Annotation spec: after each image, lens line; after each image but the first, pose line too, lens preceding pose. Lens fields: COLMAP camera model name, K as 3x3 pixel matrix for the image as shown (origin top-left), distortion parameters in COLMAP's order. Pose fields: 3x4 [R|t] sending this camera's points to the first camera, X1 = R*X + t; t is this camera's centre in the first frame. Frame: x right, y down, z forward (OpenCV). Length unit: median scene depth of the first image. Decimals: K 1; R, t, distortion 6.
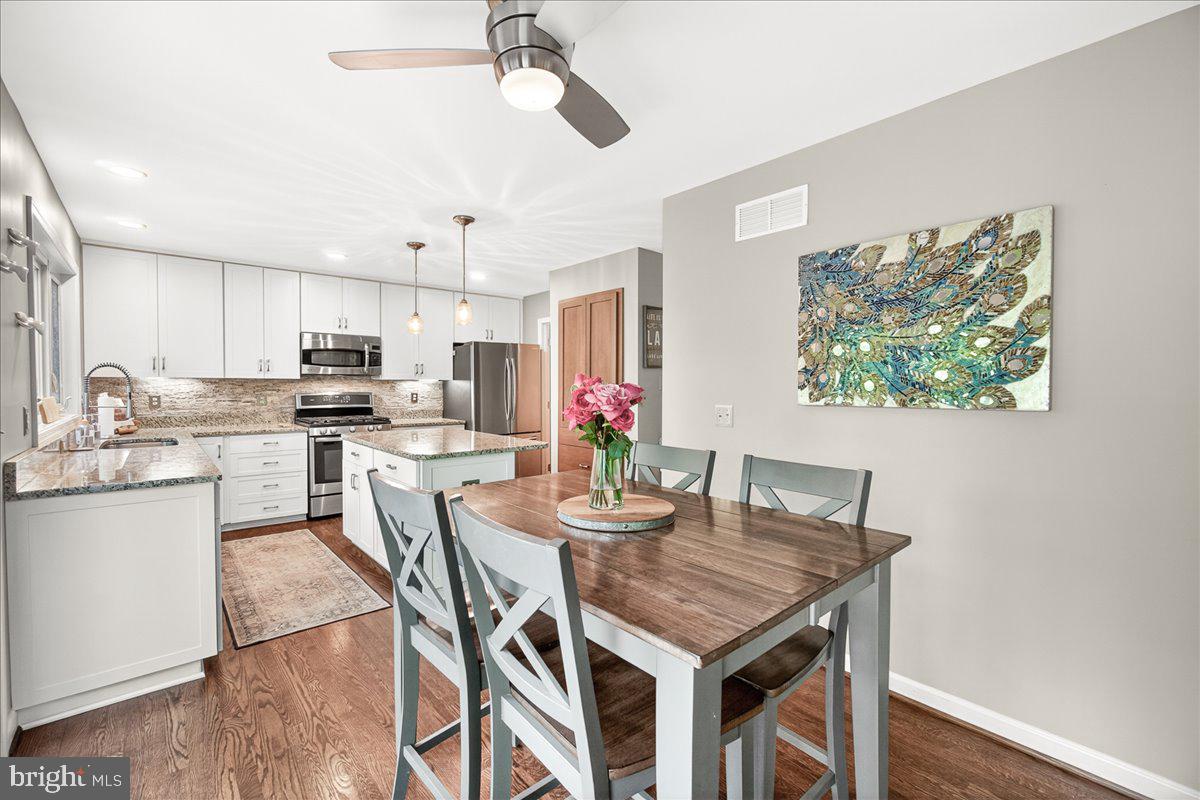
lens RADIAL K [[508.3, 0, 598.2], [0, 508.3, 394.9], [0, 0, 1]] dist [0.002464, 0.000186]
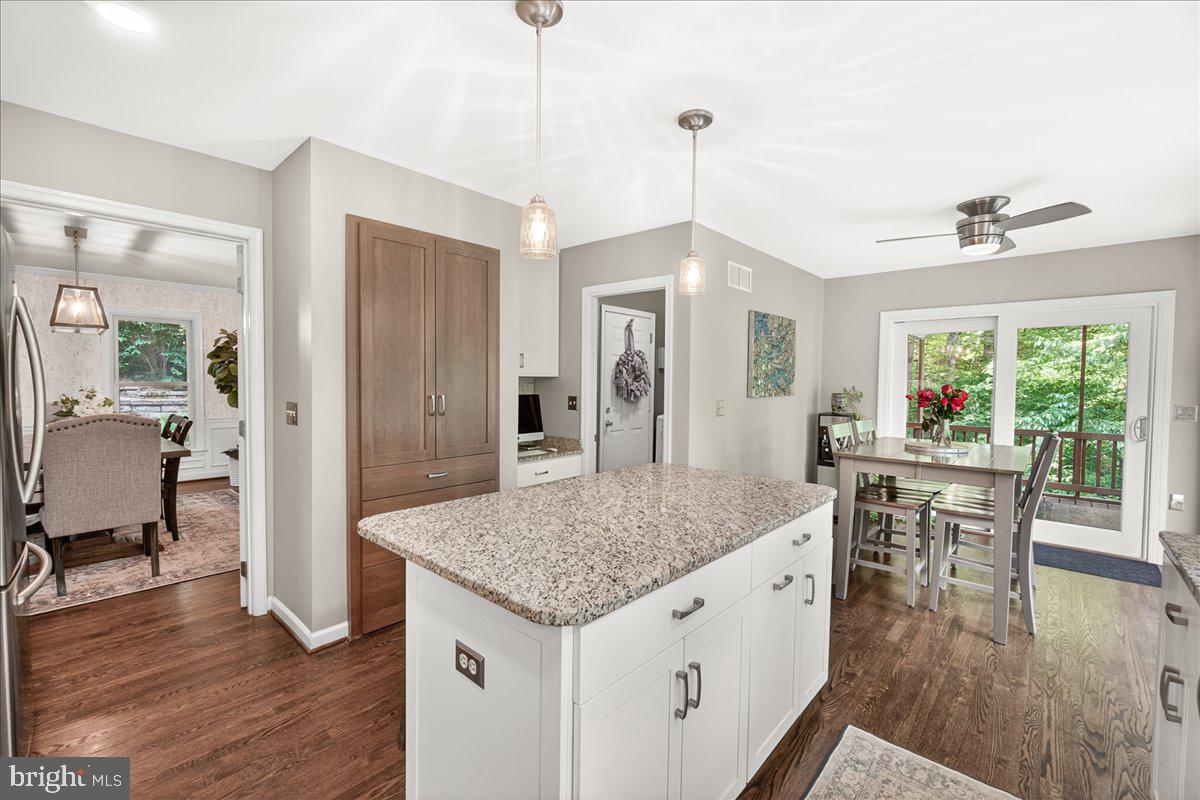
lens RADIAL K [[508.3, 0, 593.3], [0, 508.3, 392.1], [0, 0, 1]] dist [0.002464, 0.000186]
pose [[-0.108133, -0.034839, 0.993526, -1.309136], [0.004610, 0.999357, 0.035545, -0.065203], [-0.994126, 0.008424, -0.107902, 1.797528]]
